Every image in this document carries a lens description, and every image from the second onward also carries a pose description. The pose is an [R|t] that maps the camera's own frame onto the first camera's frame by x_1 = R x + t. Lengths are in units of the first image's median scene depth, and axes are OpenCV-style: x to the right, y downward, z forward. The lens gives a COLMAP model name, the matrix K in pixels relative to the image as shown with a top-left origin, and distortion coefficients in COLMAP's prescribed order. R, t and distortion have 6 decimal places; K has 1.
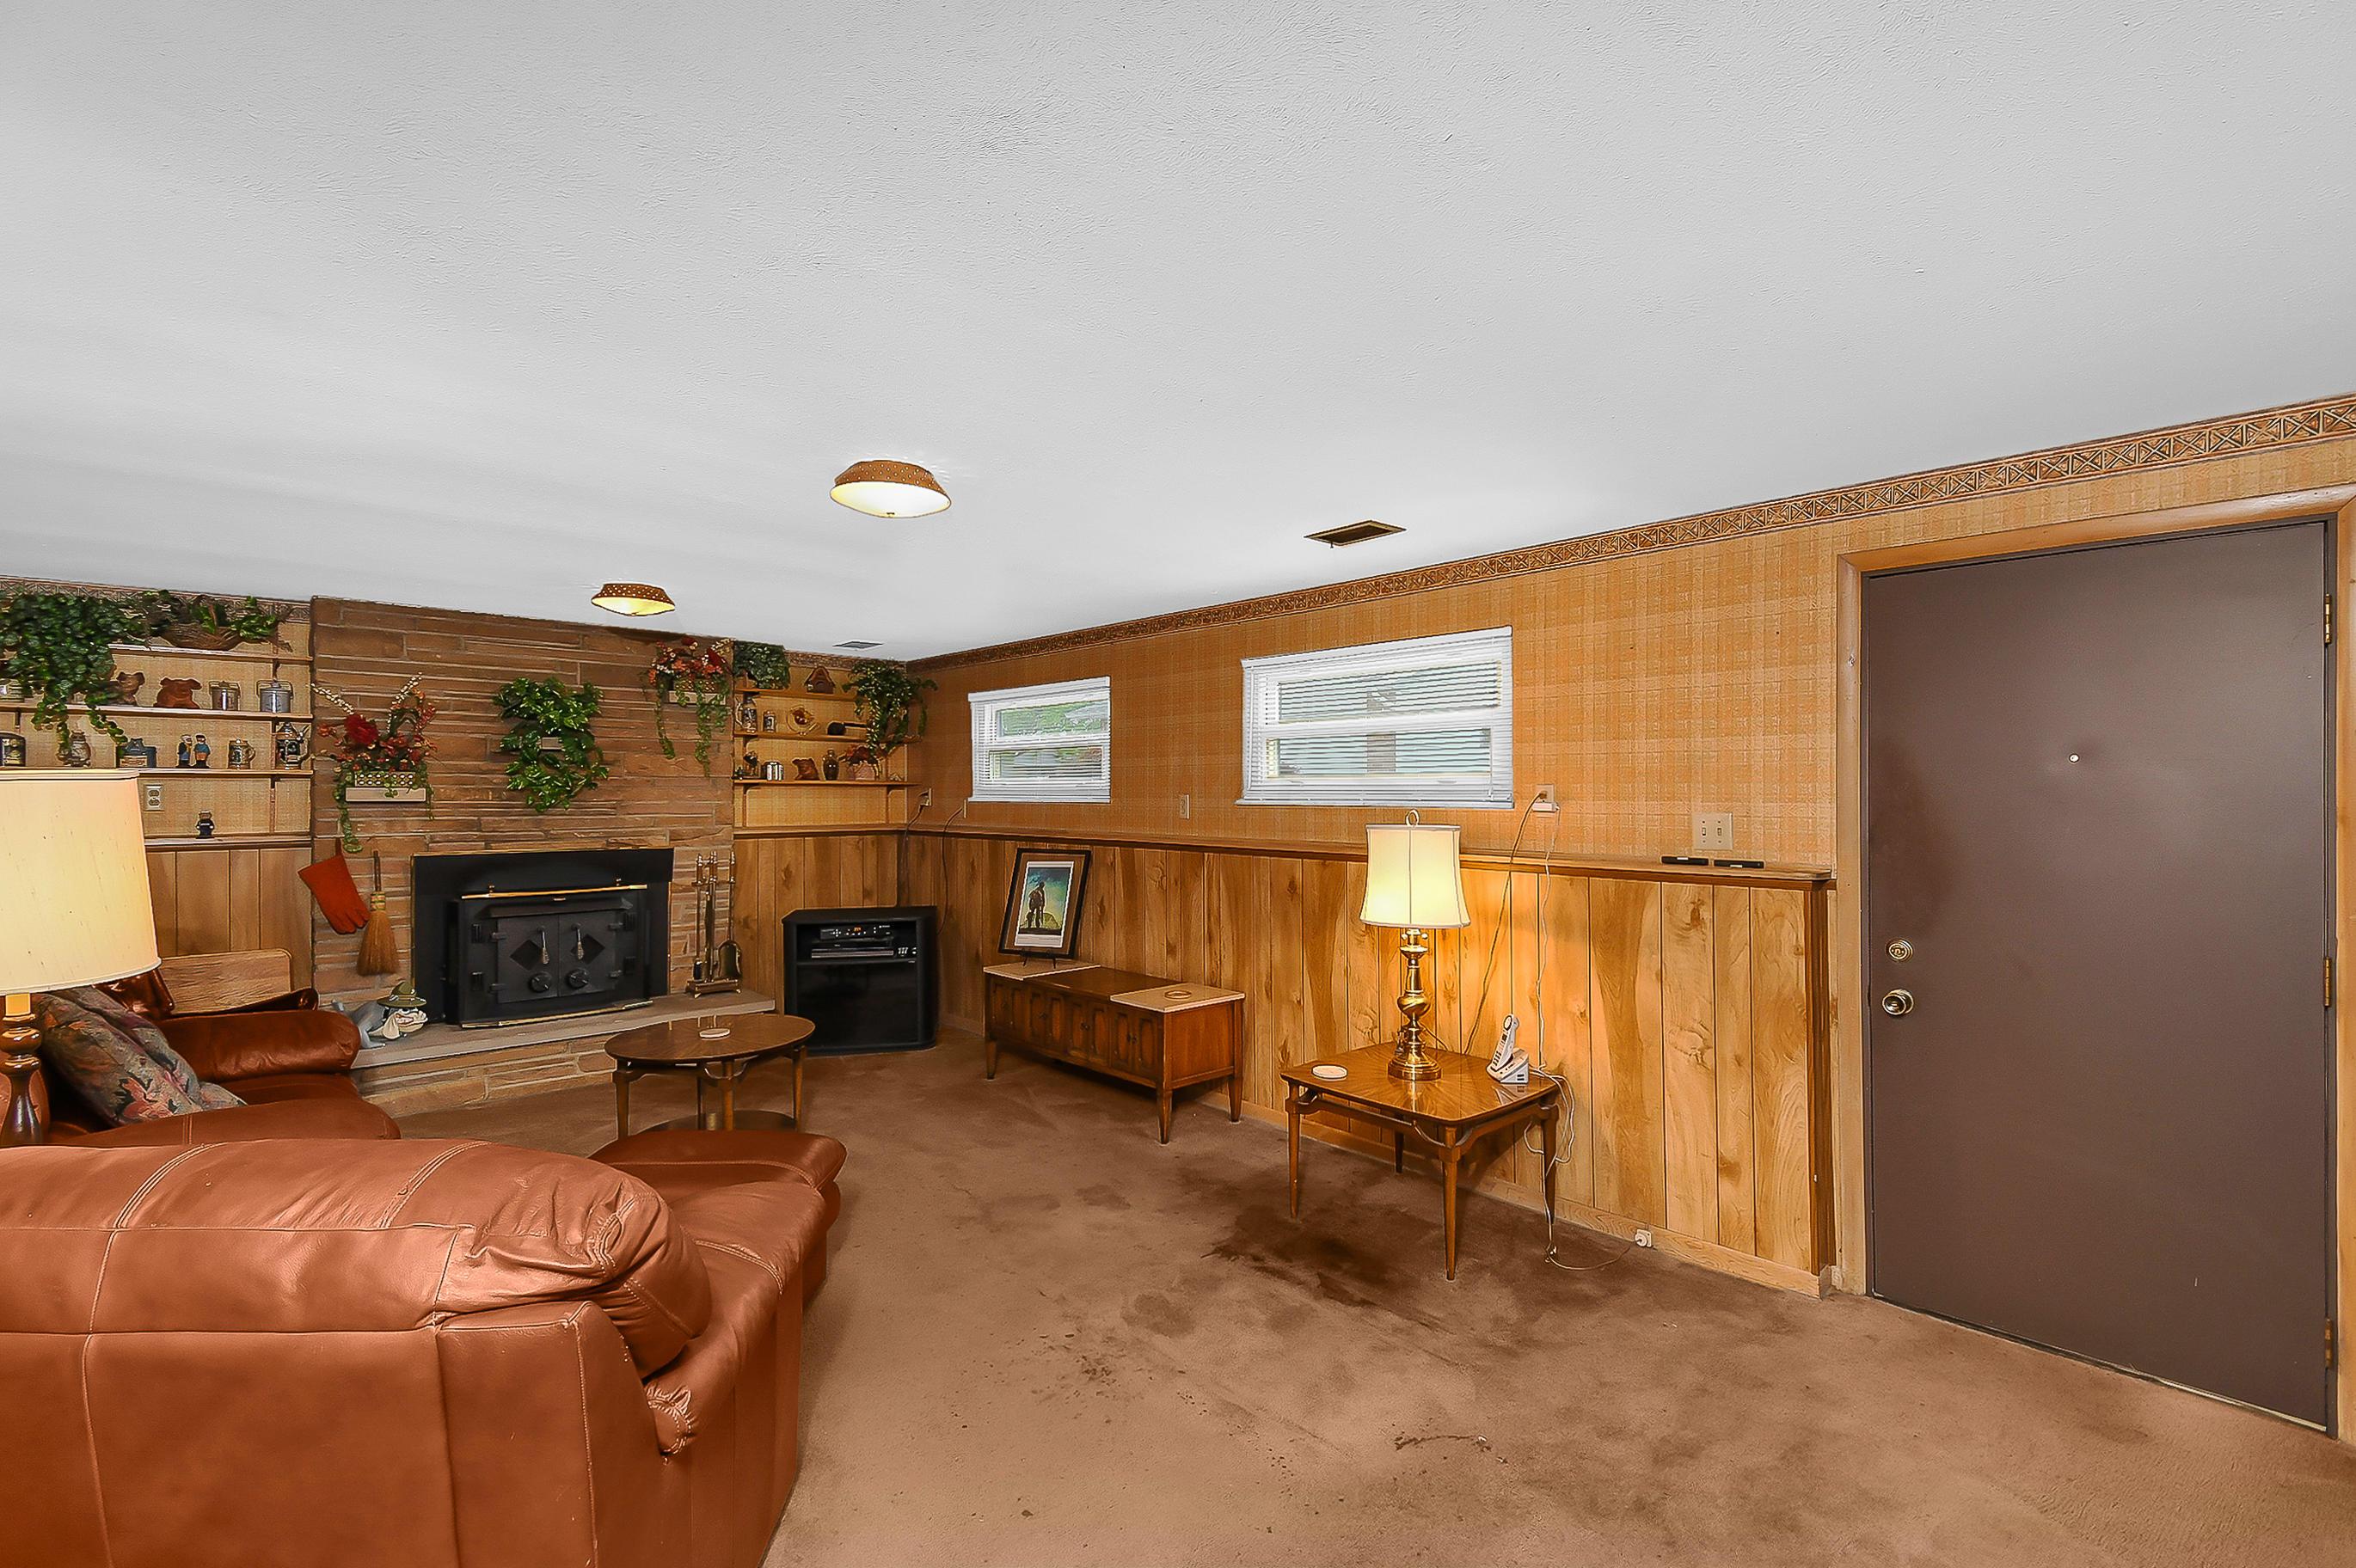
lens RADIAL K [[1077.5, 0, 1183.5], [0, 1077.5, 789.9], [0, 0, 1]] dist [-0.004804, -0.006231]
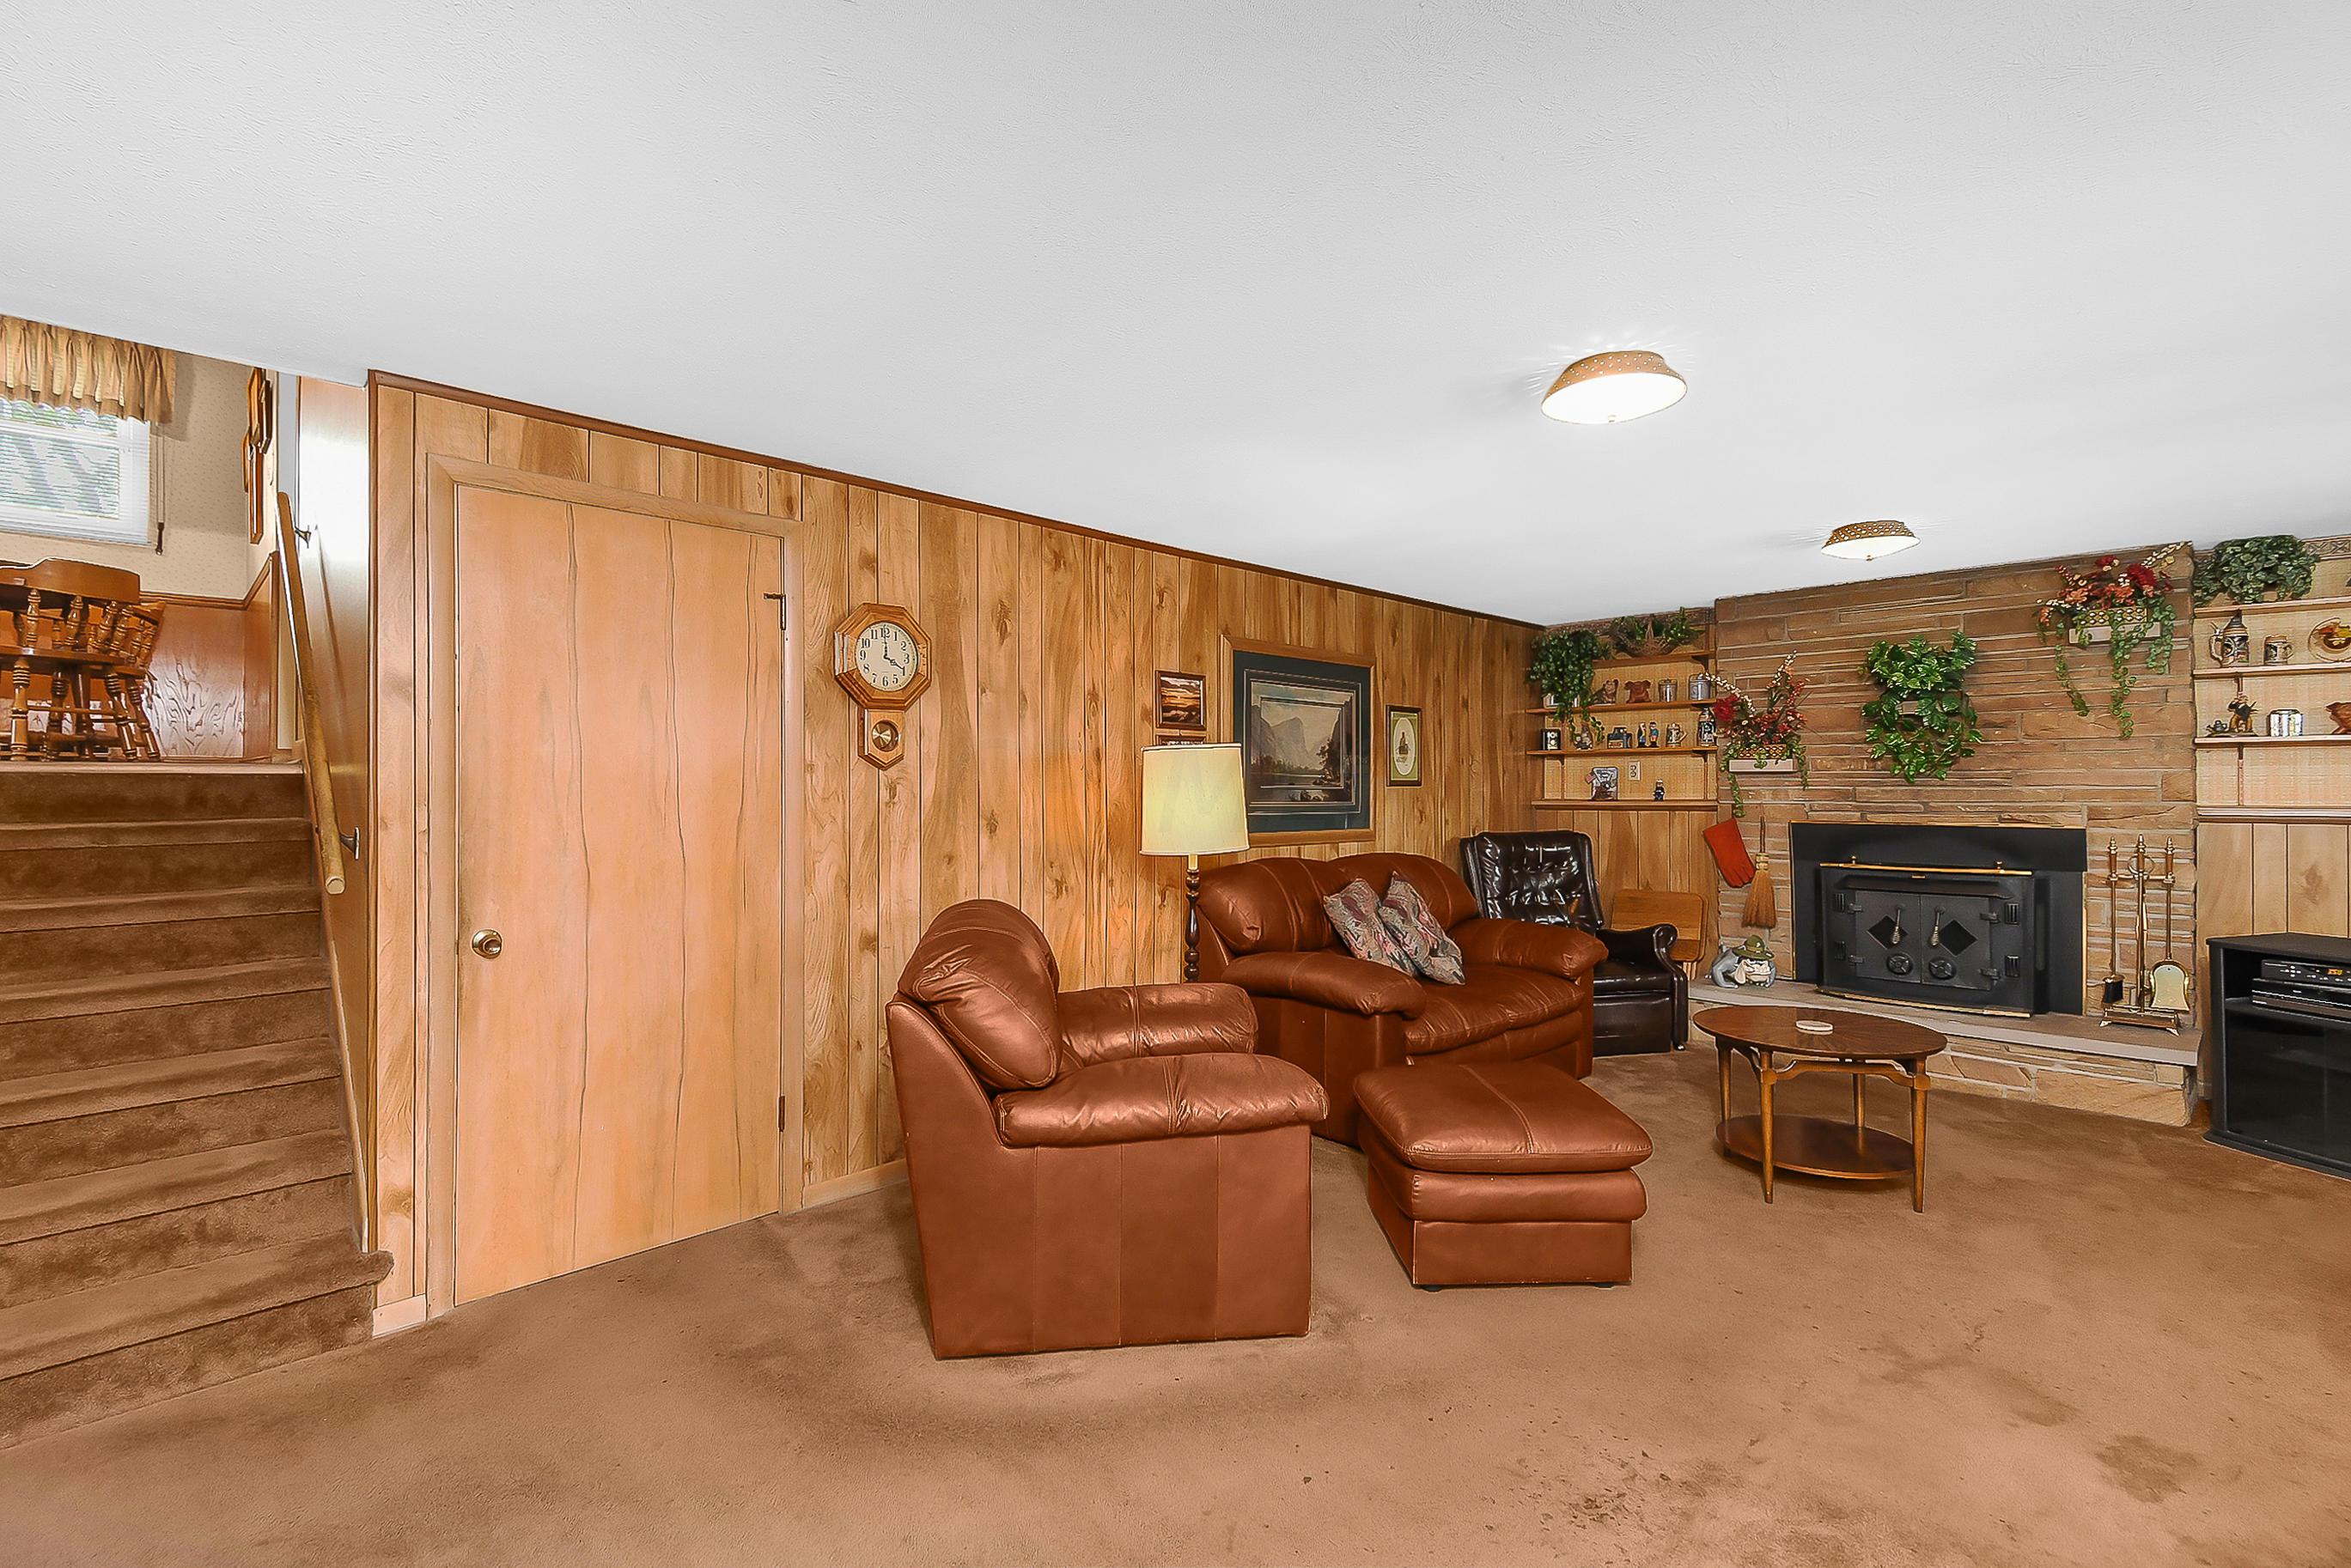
lens RADIAL K [[1075.1, 0, 1175.9], [0, 1075.1, 790.2], [0, 0, 1]] dist [-0.004804, -0.006231]
pose [[-0.029891, -0.002555, -0.999550, 0.362433], [0.000709, 0.999996, -0.002577, 0.030726], [0.999553, -0.000785, -0.029889, 0.408173]]
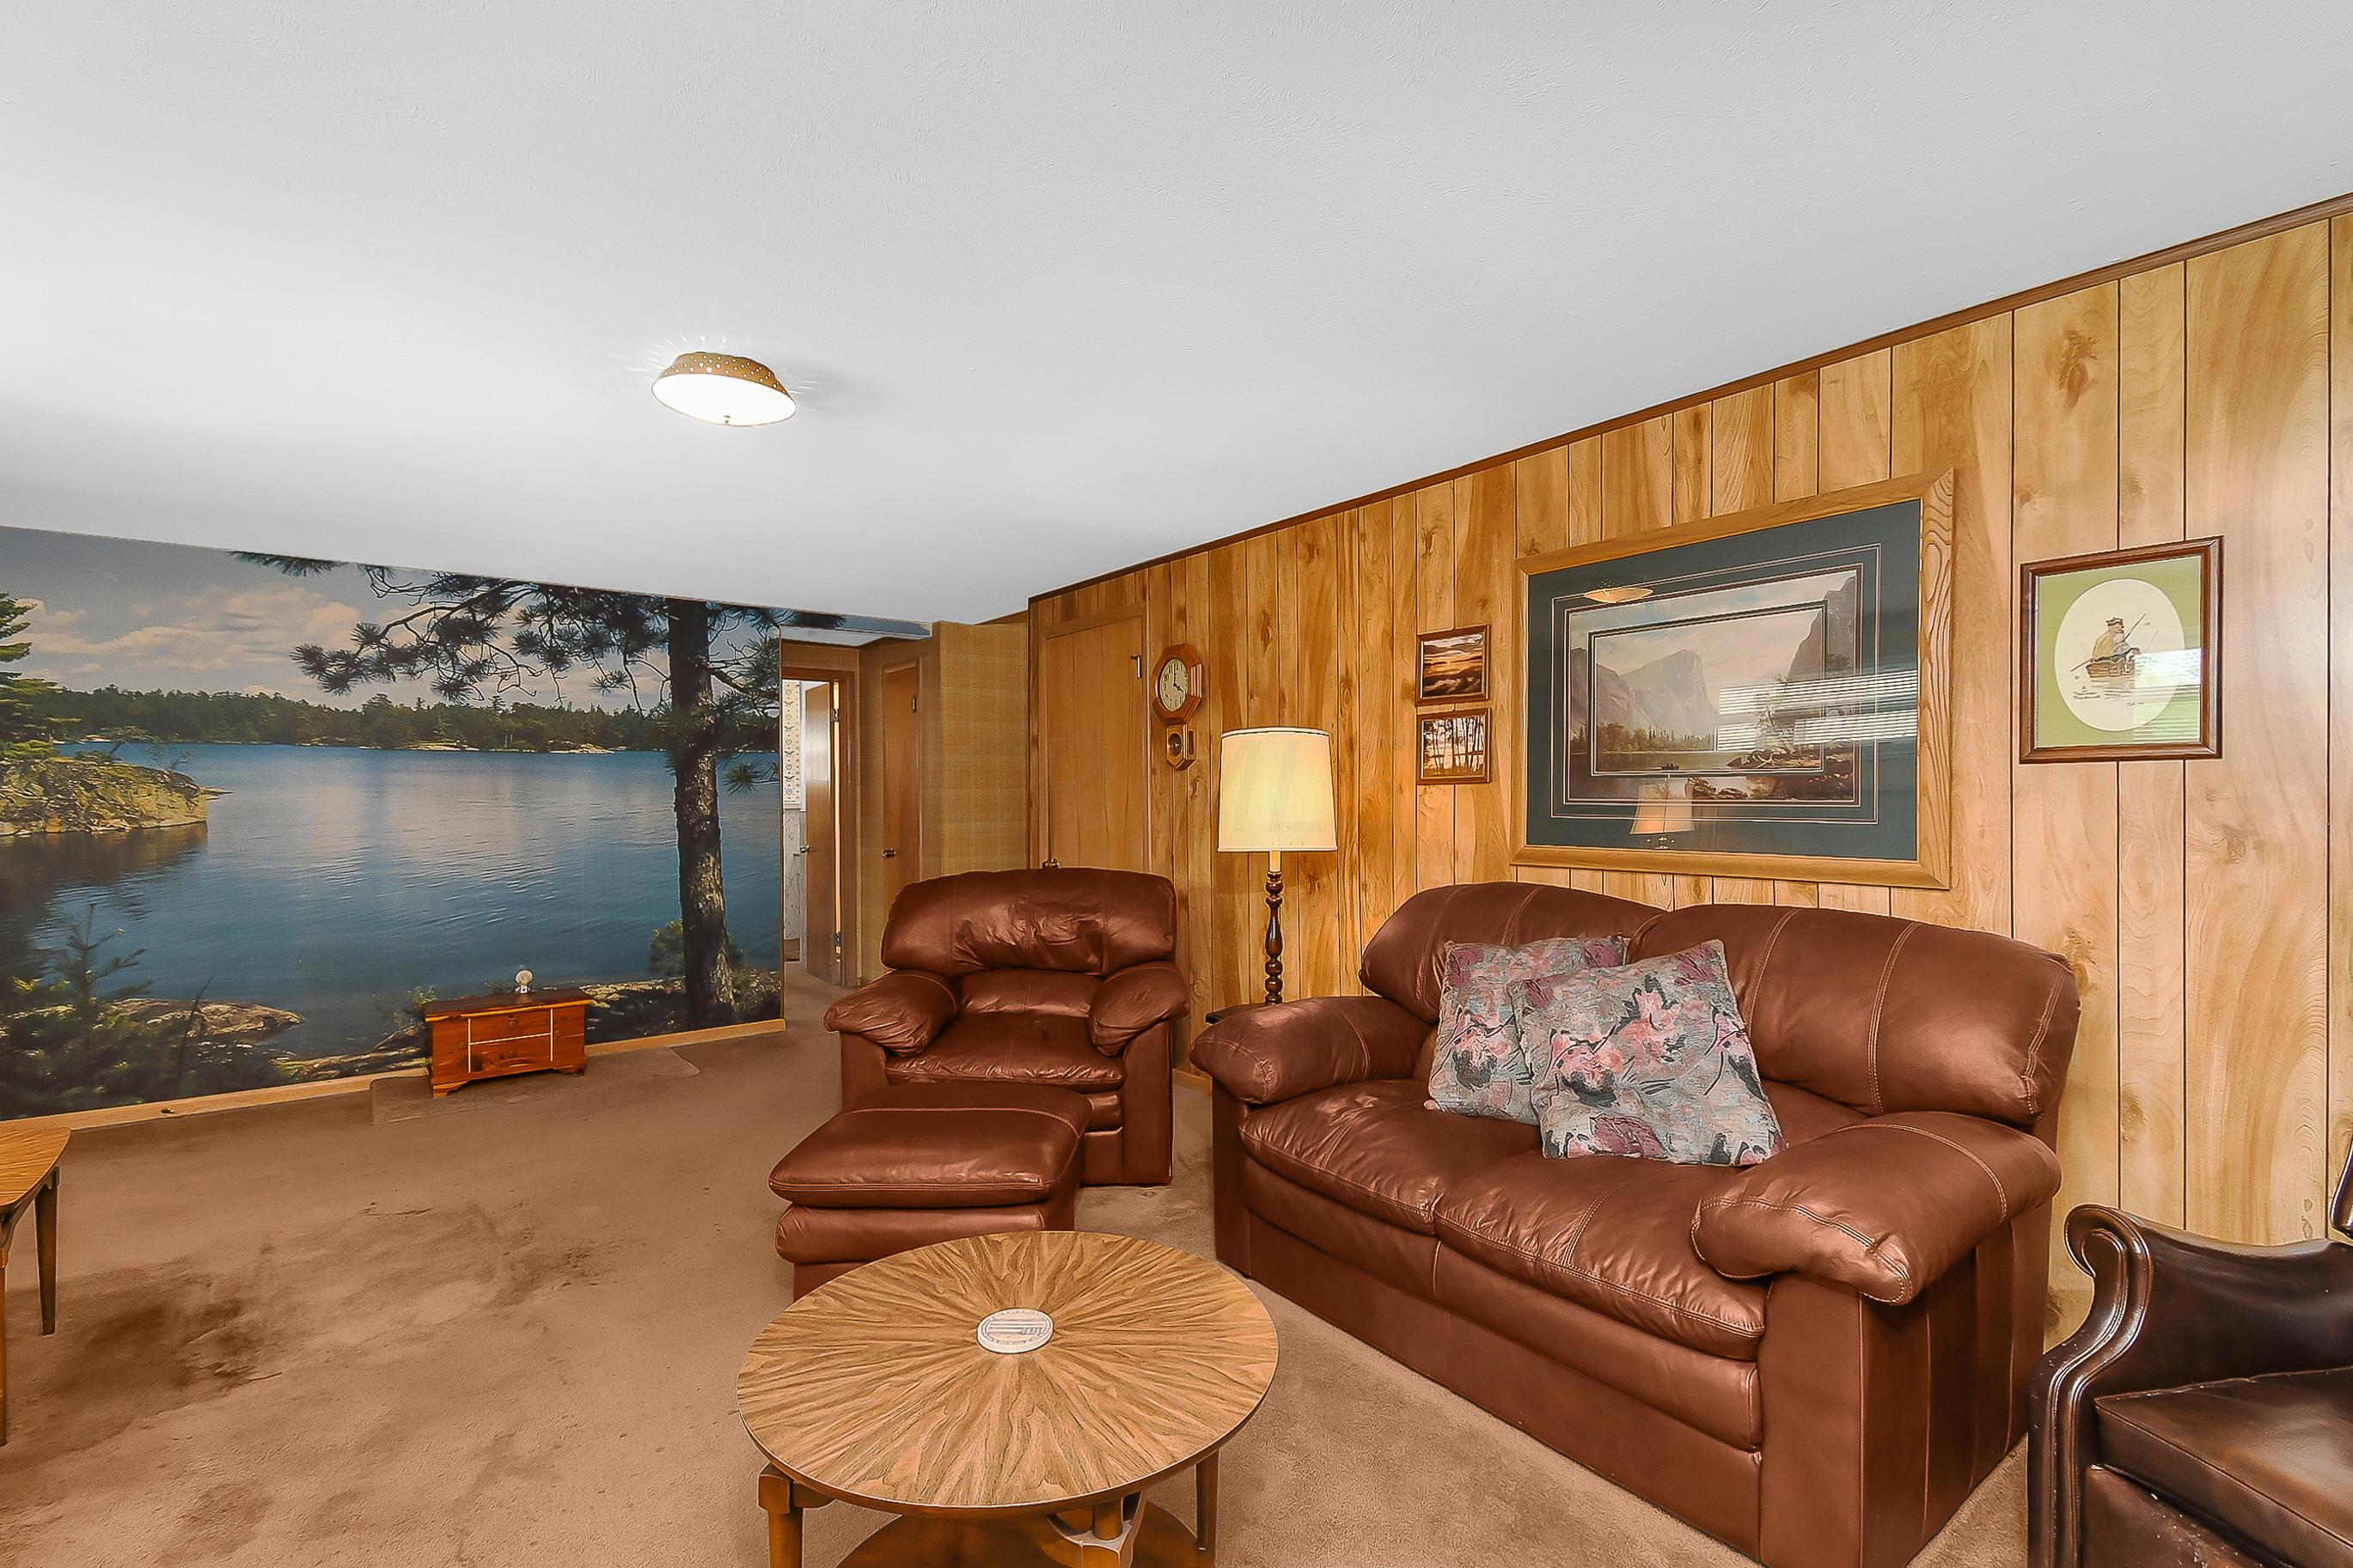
lens RADIAL K [[1076.1, 0, 1170.9], [0, 1076.1, 785.7], [0, 0, 1]] dist [-0.004804, -0.006231]
pose [[-0.985856, 0.007624, 0.167422, -0.457341], [0.006755, 0.999961, -0.005759, 0.033414], [-0.167460, -0.004546, -0.985868, 1.086974]]
